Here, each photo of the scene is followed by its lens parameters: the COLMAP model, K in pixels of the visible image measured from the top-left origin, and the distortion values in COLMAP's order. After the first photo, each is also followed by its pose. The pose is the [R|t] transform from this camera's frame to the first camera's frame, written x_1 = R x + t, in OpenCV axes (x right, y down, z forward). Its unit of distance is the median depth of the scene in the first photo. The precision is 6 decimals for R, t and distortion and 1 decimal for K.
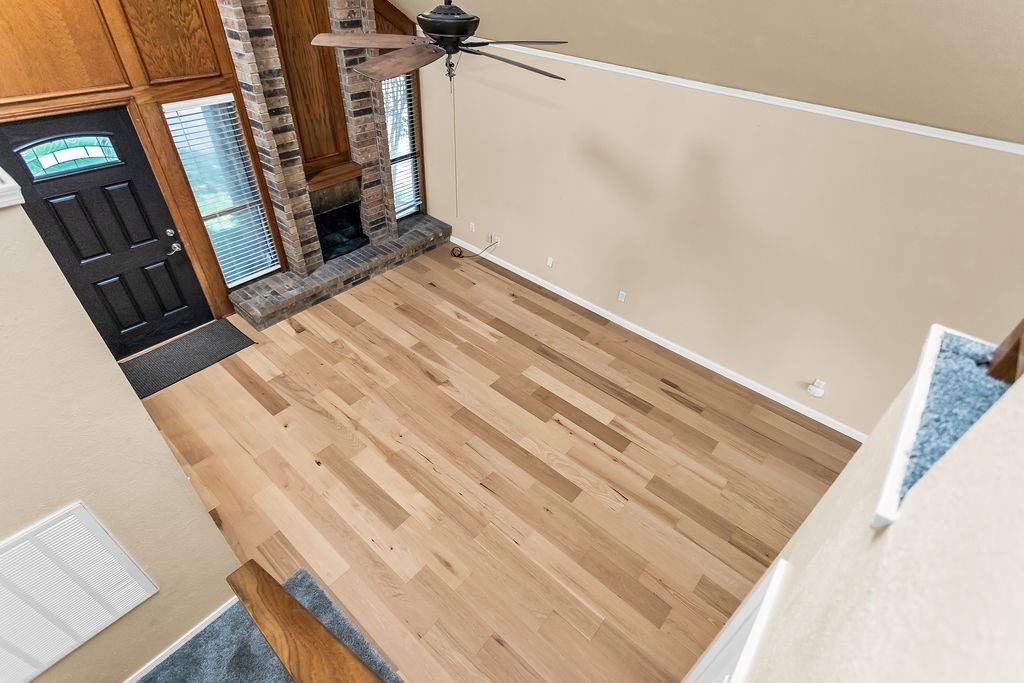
lens RADIAL K [[493.9, 0, 507.5], [0, 493.9, 343.1], [0, 0, 1]] dist [0.005075, 0.000442]
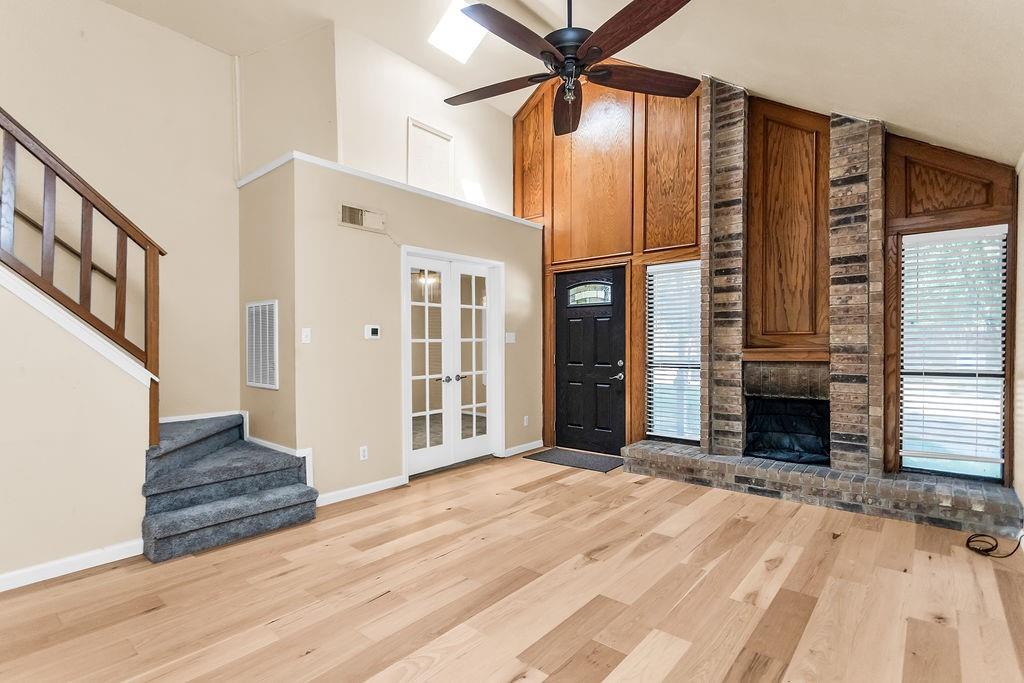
lens RADIAL K [[493.9, 0, 511.1], [0, 493.9, 353.8], [0, 0, 1]] dist [0.005075, 0.000442]
pose [[0.002958, -0.026603, -0.999642, 0.508654], [-0.636218, 0.771184, -0.022406, -0.041833], [0.771504, 0.636056, -0.014645, 0.766205]]
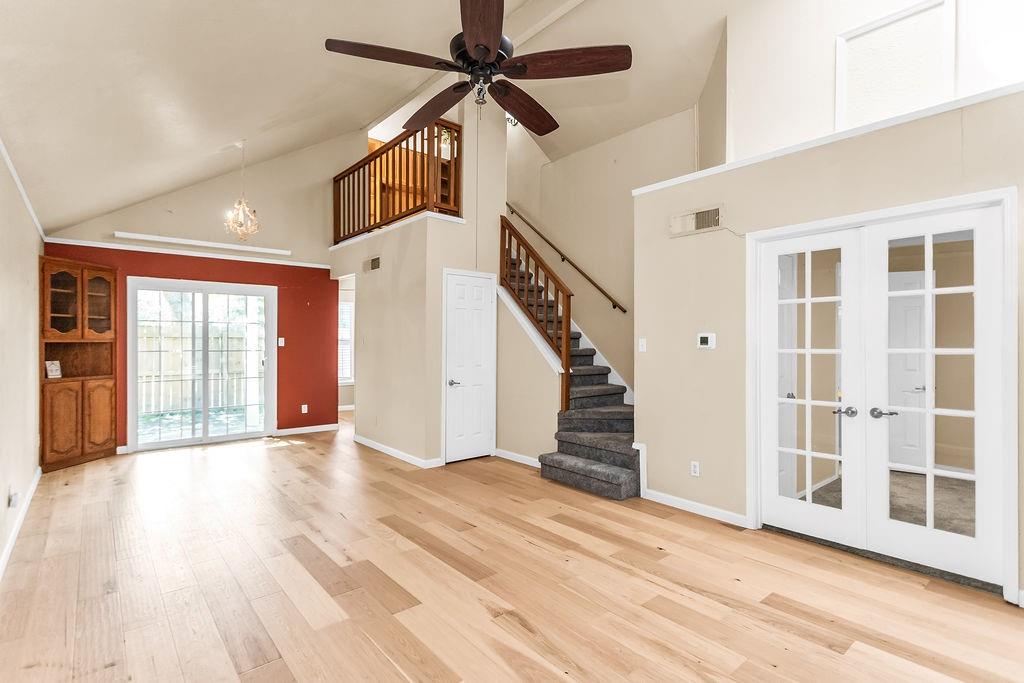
lens RADIAL K [[493.9, 0, 511.7], [0, 493.9, 338.8], [0, 0, 1]] dist [0.005075, 0.000442]
pose [[-0.986273, -0.048609, 0.157805, -0.209131], [0.062838, 0.773291, 0.630930, -0.485847], [-0.152698, 0.632185, -0.759622, 1.218011]]
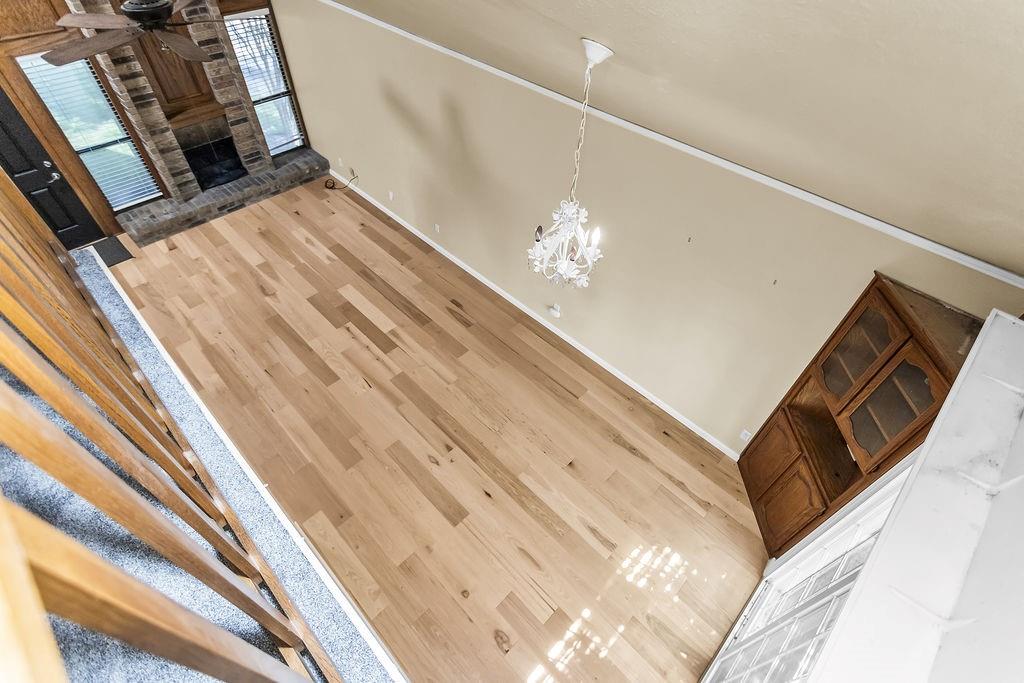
lens RADIAL K [[493.9, 0, 507.8], [0, 493.9, 344.3], [0, 0, 1]] dist [0.005075, 0.000442]
pose [[0.996423, 0.047461, -0.069922, 0.558521], [-0.037021, 0.988929, 0.143696, 0.002735], [0.075968, -0.140593, 0.987149, -0.200351]]
